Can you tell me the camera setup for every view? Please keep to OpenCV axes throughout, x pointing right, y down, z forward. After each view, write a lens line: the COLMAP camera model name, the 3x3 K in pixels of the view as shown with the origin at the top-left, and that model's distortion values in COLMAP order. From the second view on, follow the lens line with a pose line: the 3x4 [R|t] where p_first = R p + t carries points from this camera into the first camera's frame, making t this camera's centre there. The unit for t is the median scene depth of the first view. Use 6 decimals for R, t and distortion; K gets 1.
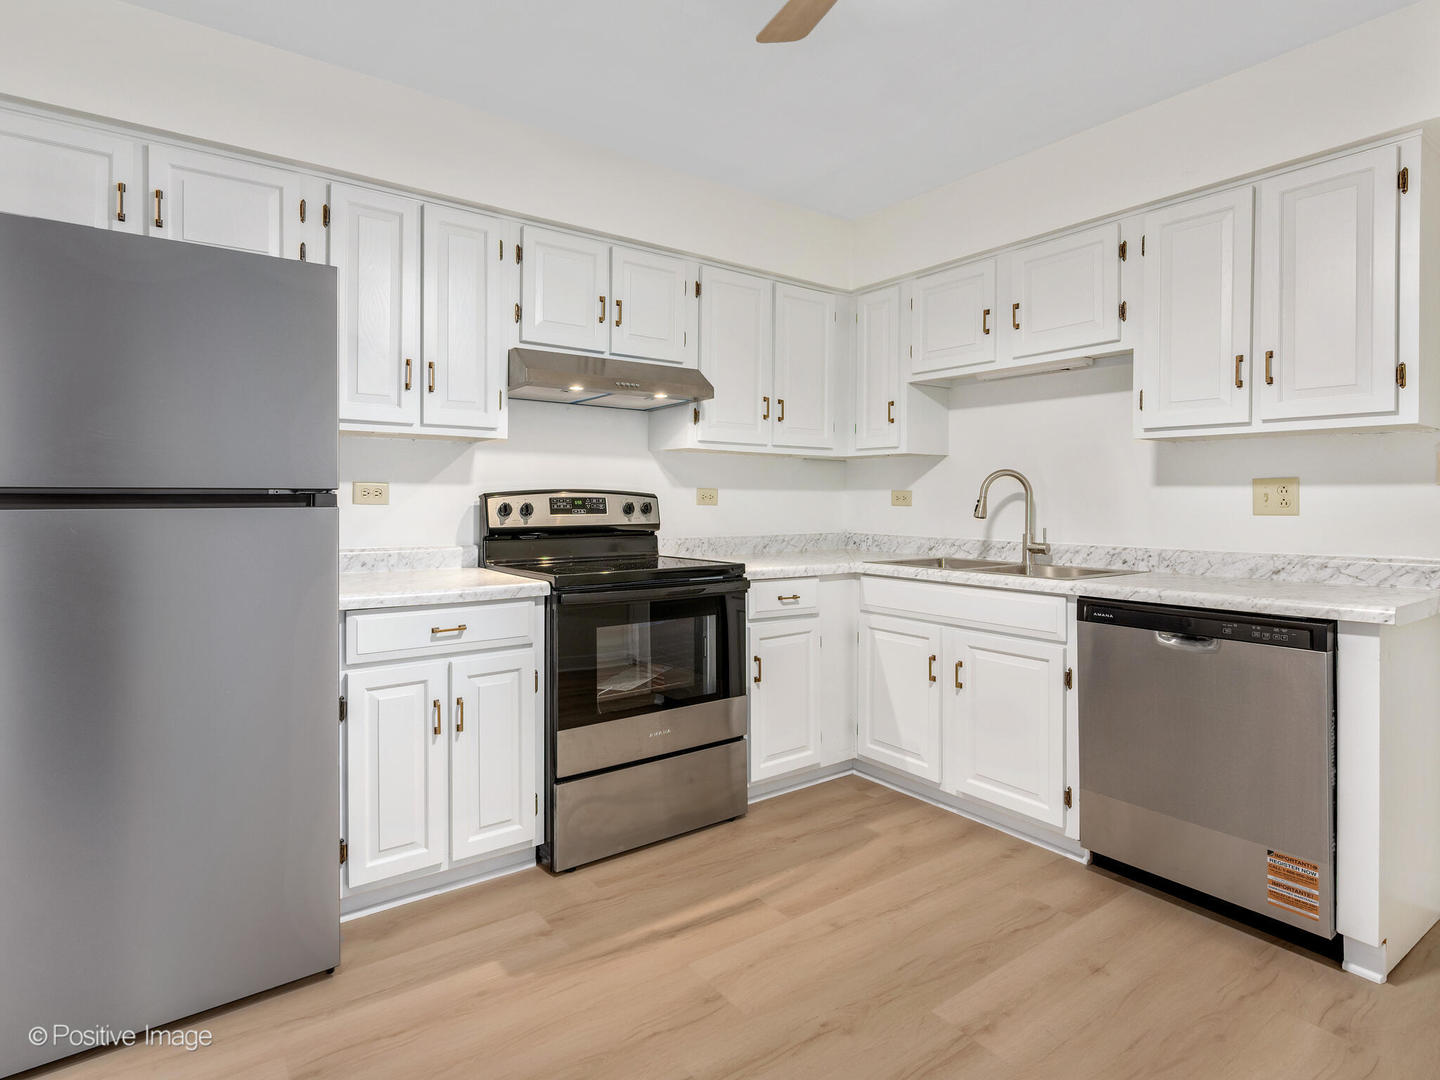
lens RADIAL K [[768.6, 0, 686.3], [0, 768.6, 494.8], [0, 0, 1]] dist [0.003455, 0.000589]
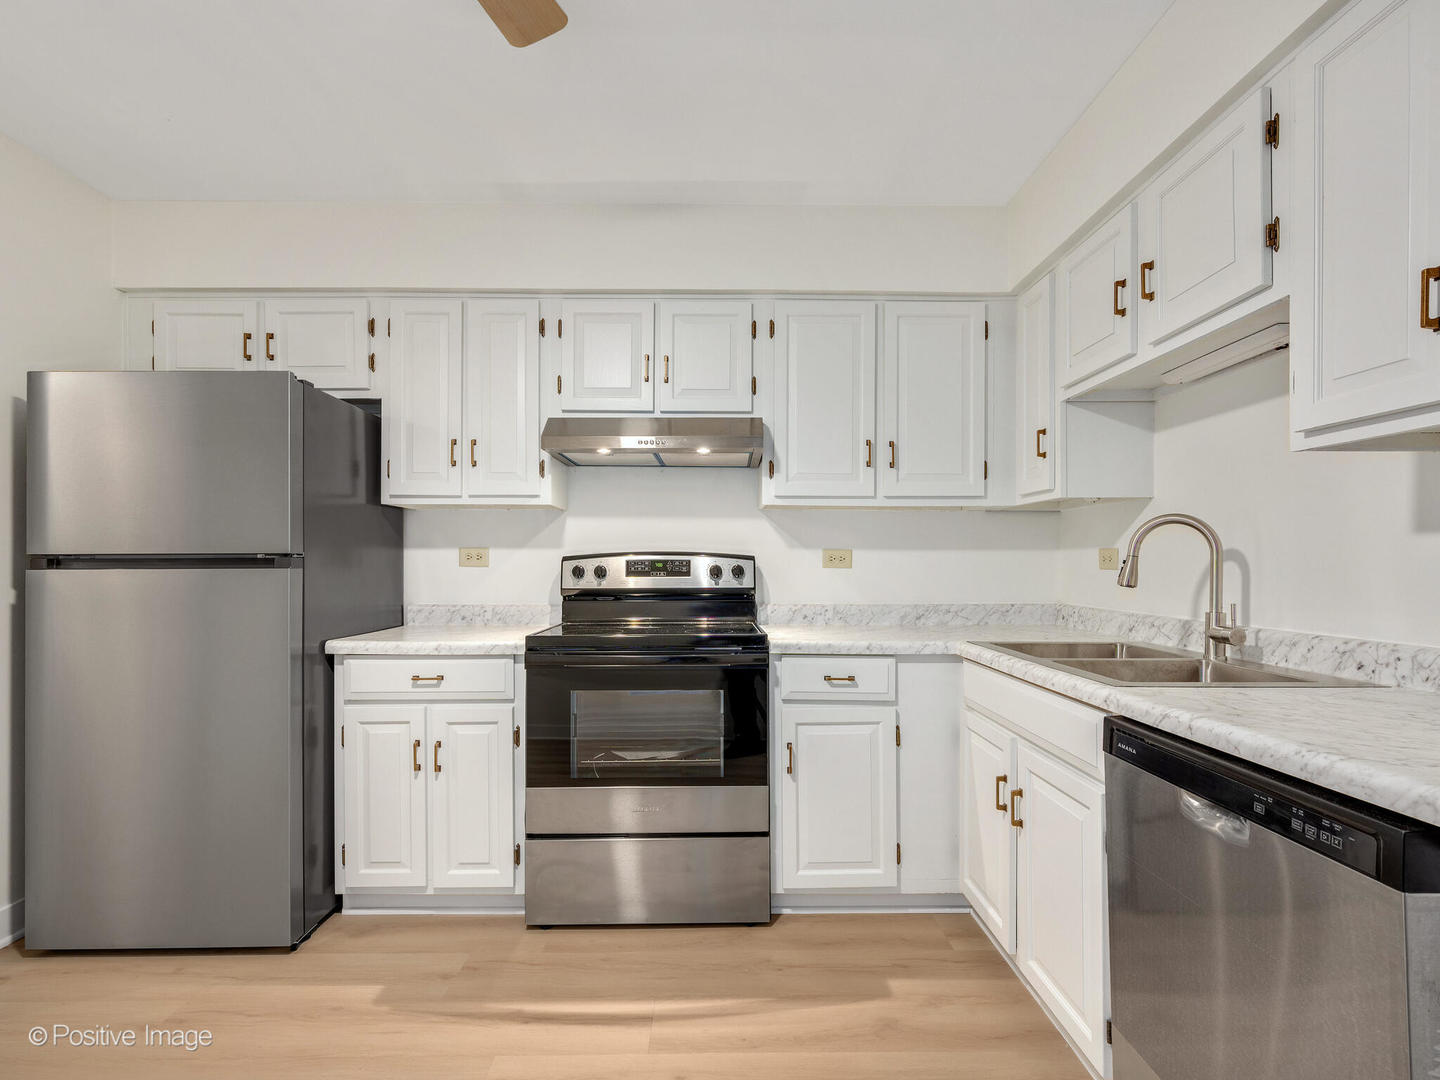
lens RADIAL K [[737.6, 0, 730.9], [0, 737.6, 558.6], [0, 0, 1]] dist [0.002646, -0.000664]
pose [[0.822128, -0.007090, -0.569259, 0.540162], [0.005971, 0.999975, -0.003831, 0.006494], [0.569272, -0.000250, 0.822149, 0.301864]]
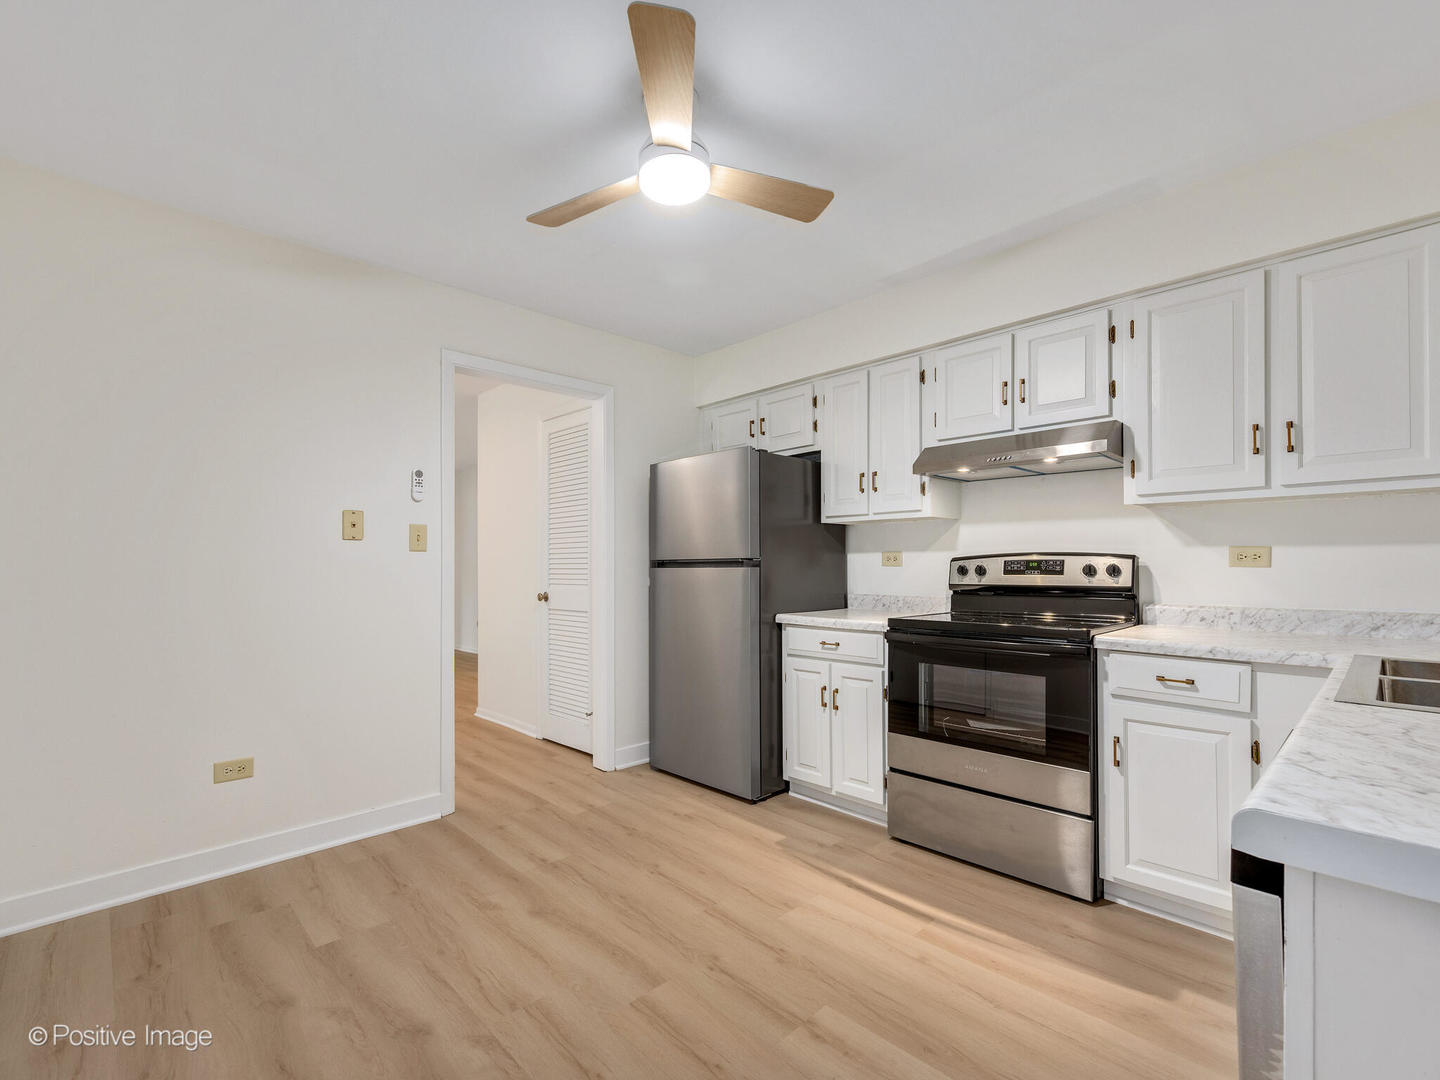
lens RADIAL K [[667.5, 0, 701.7], [0, 667.5, 560.7], [0, 0, 1]] dist [0.002342, -0.002664]
pose [[0.123197, -0.011231, -0.992319, 0.847254], [0.008963, 0.999908, -0.010204, 0.011161], [0.992342, -0.007637, 0.123286, 0.459800]]
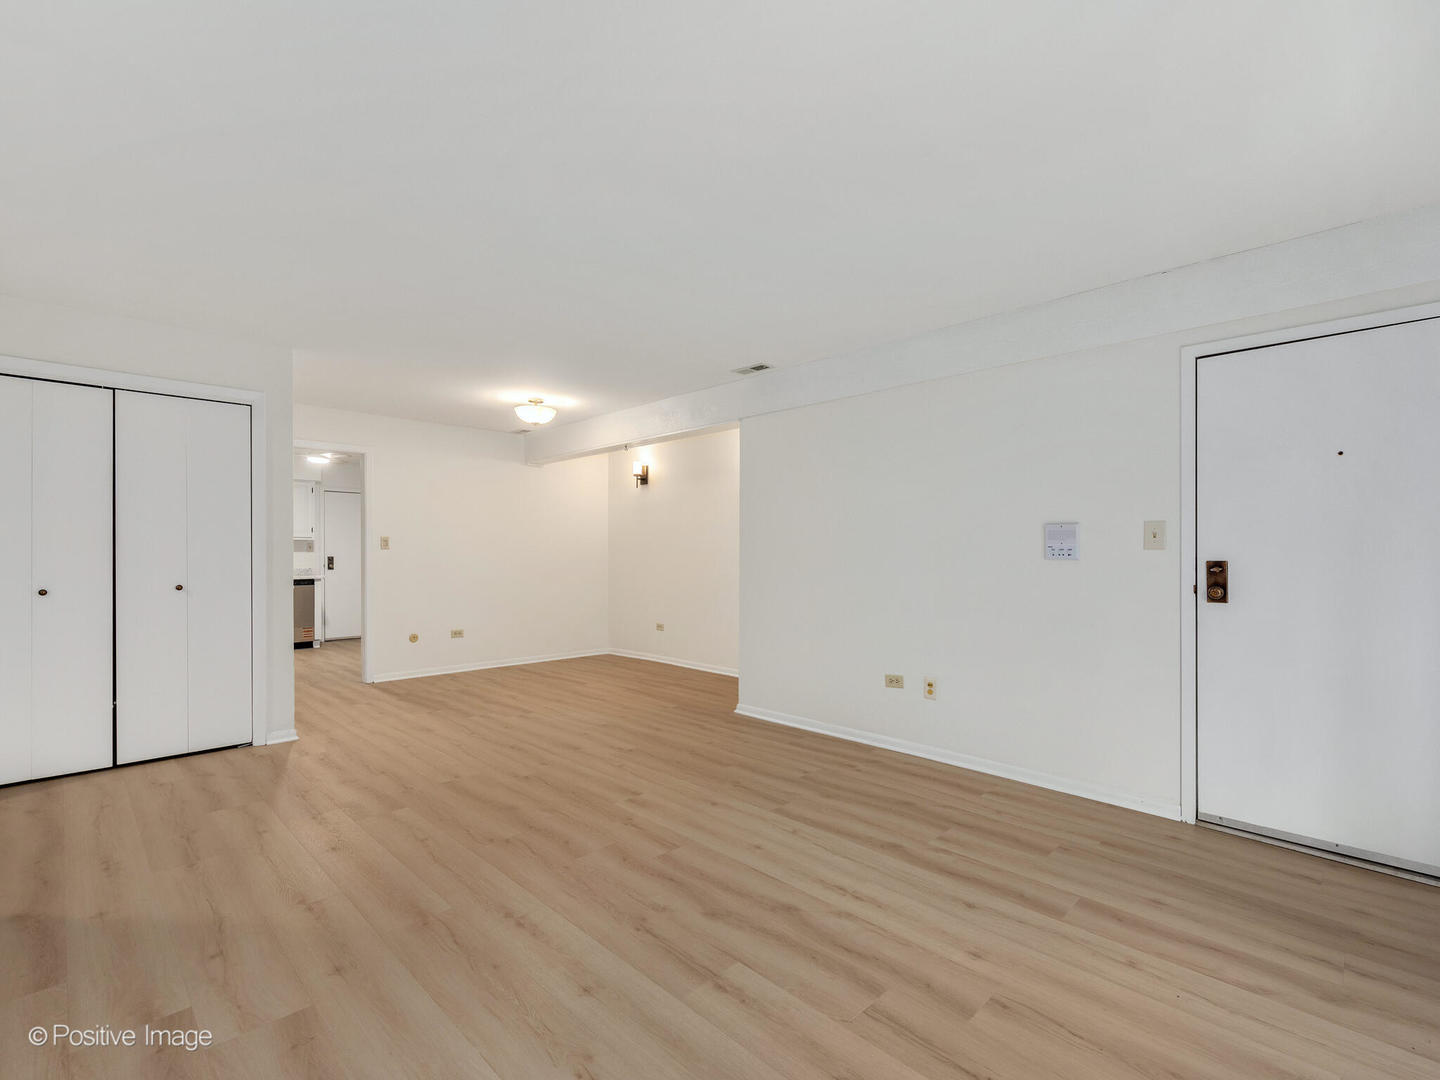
lens RADIAL K [[667.5, 0, 712.7], [0, 667.5, 550.0], [0, 0, 1]] dist [0.002342, -0.002664]
pose [[-0.149664, 0.000054, 0.988737, -2.810966], [-0.002434, 0.999997, -0.000423, -0.024169], [-0.988734, -0.002470, -0.149663, -0.673274]]
